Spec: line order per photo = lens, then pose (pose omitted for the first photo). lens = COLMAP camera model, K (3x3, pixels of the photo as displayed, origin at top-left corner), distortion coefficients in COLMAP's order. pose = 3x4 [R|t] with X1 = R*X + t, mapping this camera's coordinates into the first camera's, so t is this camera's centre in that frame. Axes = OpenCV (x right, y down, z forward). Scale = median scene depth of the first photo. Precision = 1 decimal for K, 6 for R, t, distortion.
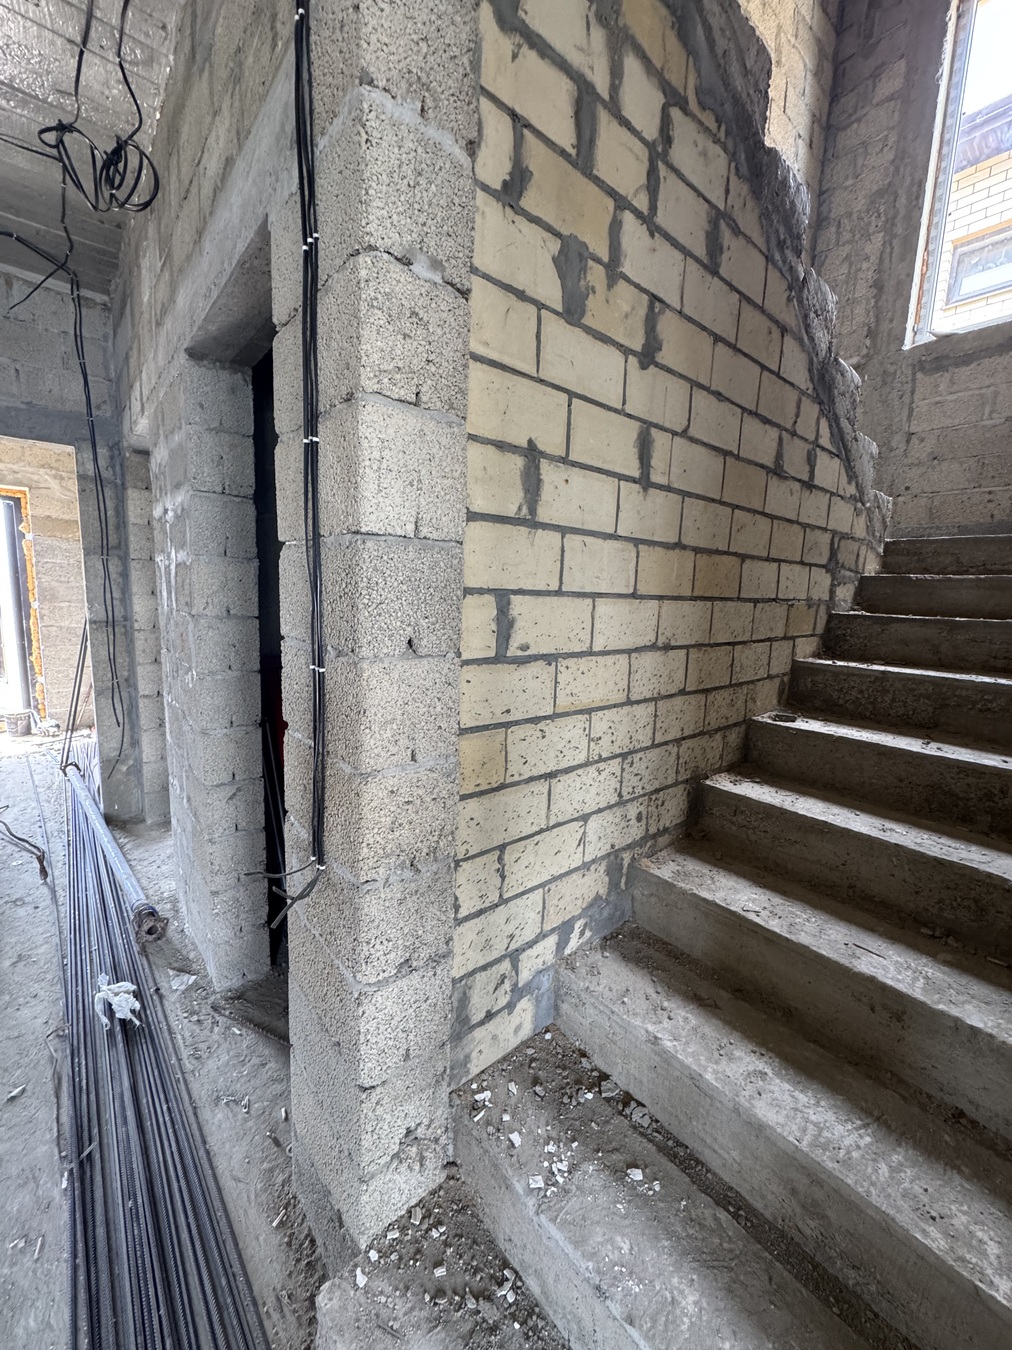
lens RADIAL K [[538.1, 0, 505.9], [0, 538.1, 673.1], [0, 0, 1]] dist [0.000223, 0.000696]
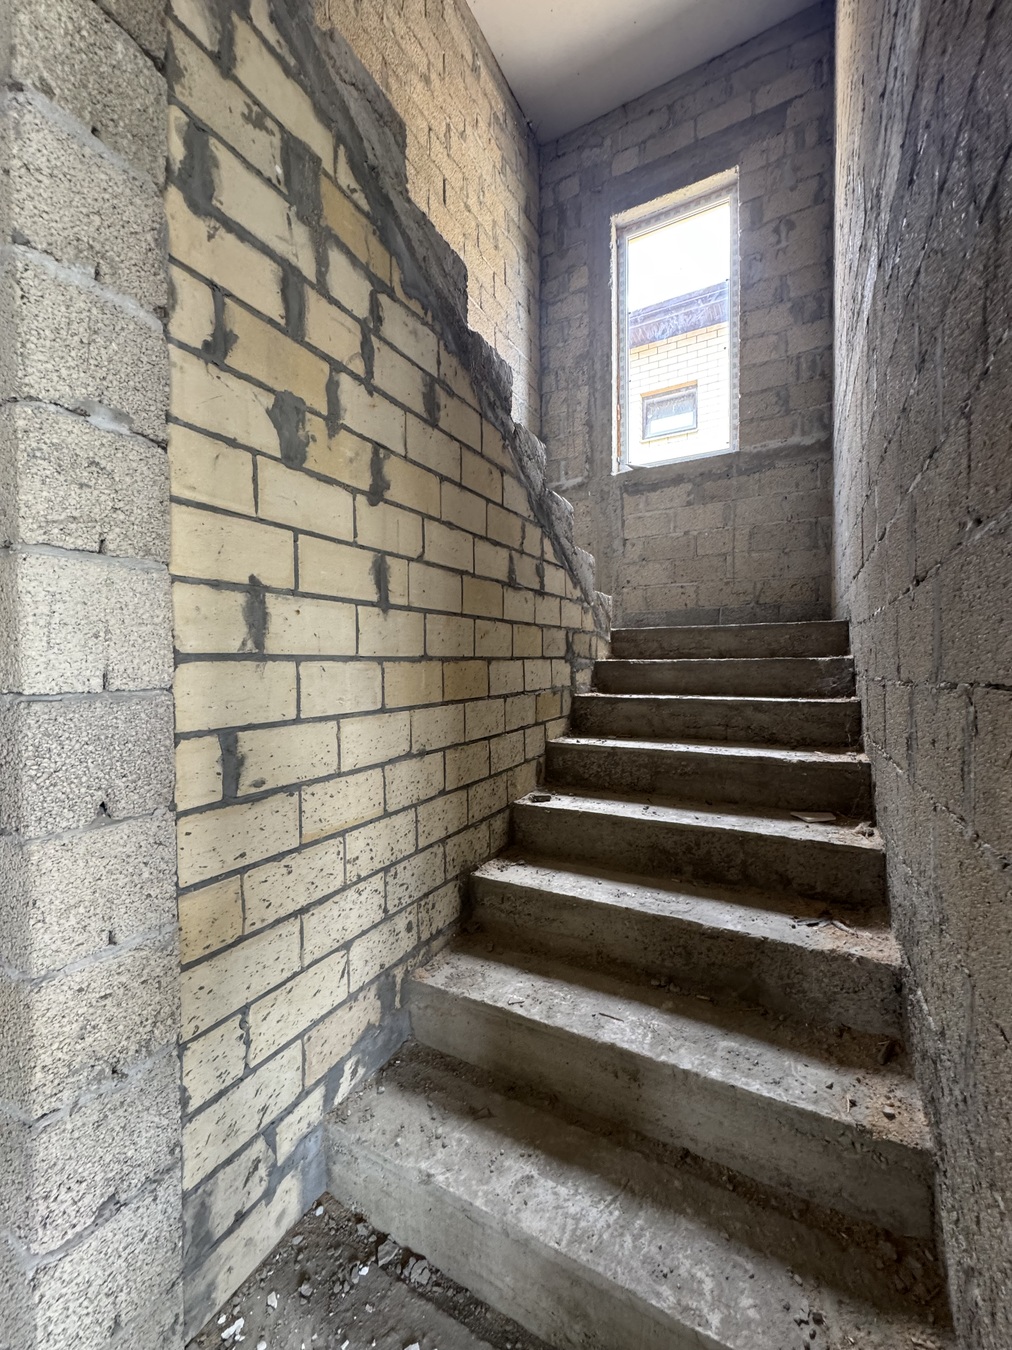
lens RADIAL K [[538.1, 0, 506.2], [0, 538.1, 672.5], [0, 0, 1]] dist [0.000223, 0.000696]
pose [[0.933872, -0.051287, 0.353910, 0.110426], [0.095079, 0.989651, -0.107473, -0.093259], [-0.344735, 0.134015, 0.929084, -0.060914]]
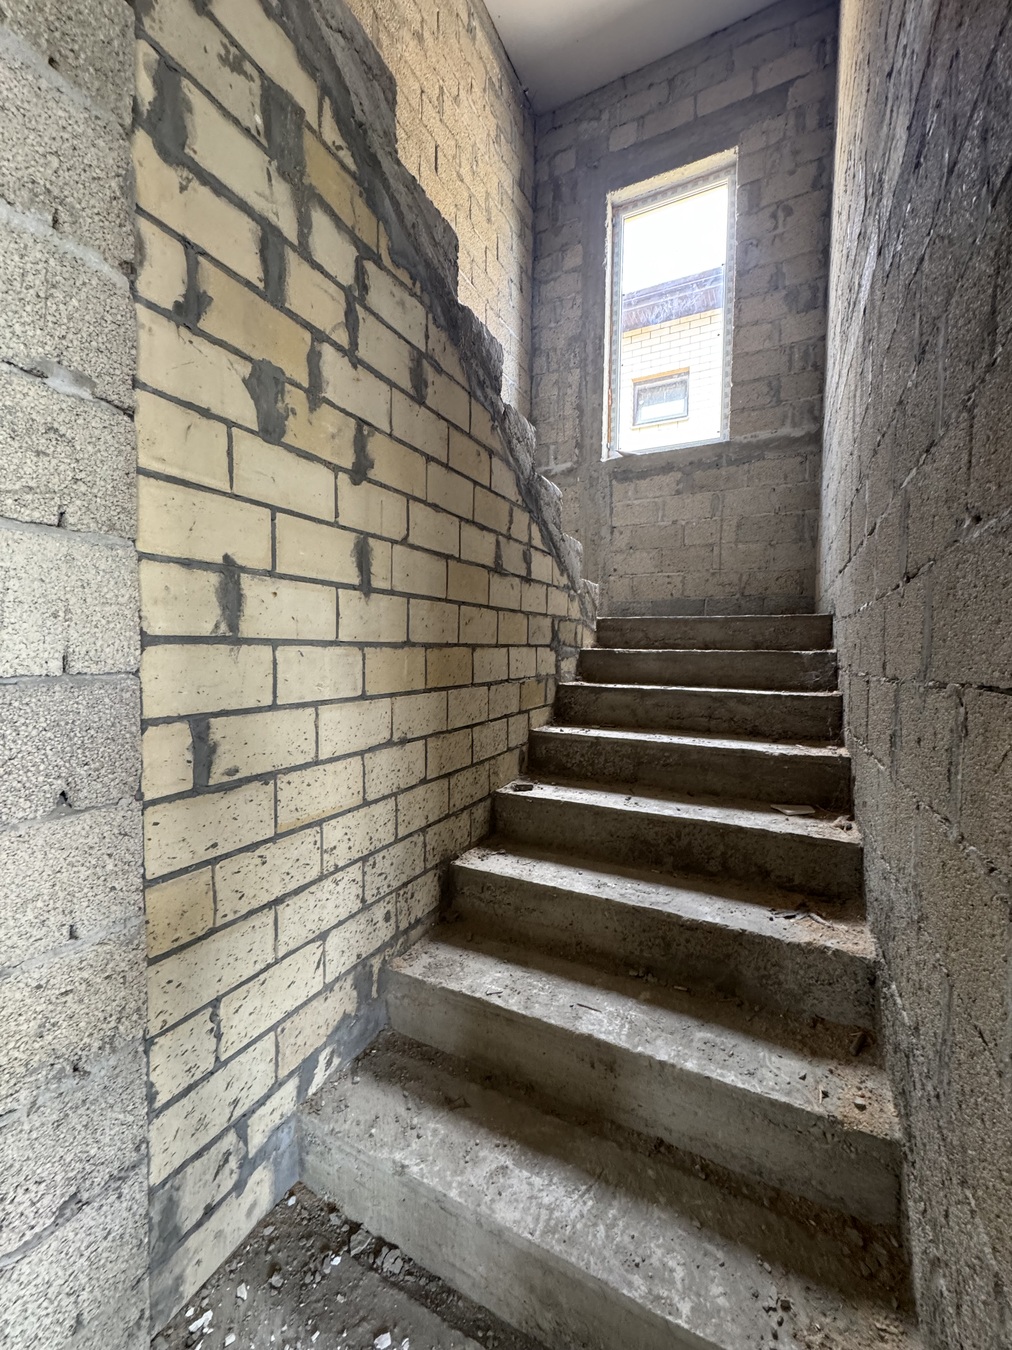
lens RADIAL K [[538.1, 0, 505.9], [0, 538.1, 672.2], [0, 0, 1]] dist [0.000223, 0.000696]
pose [[0.924156, -0.042478, 0.379646, 0.118674], [0.077984, 0.993849, -0.078633, -0.102567], [-0.373971, 0.102276, 0.921784, -0.038366]]
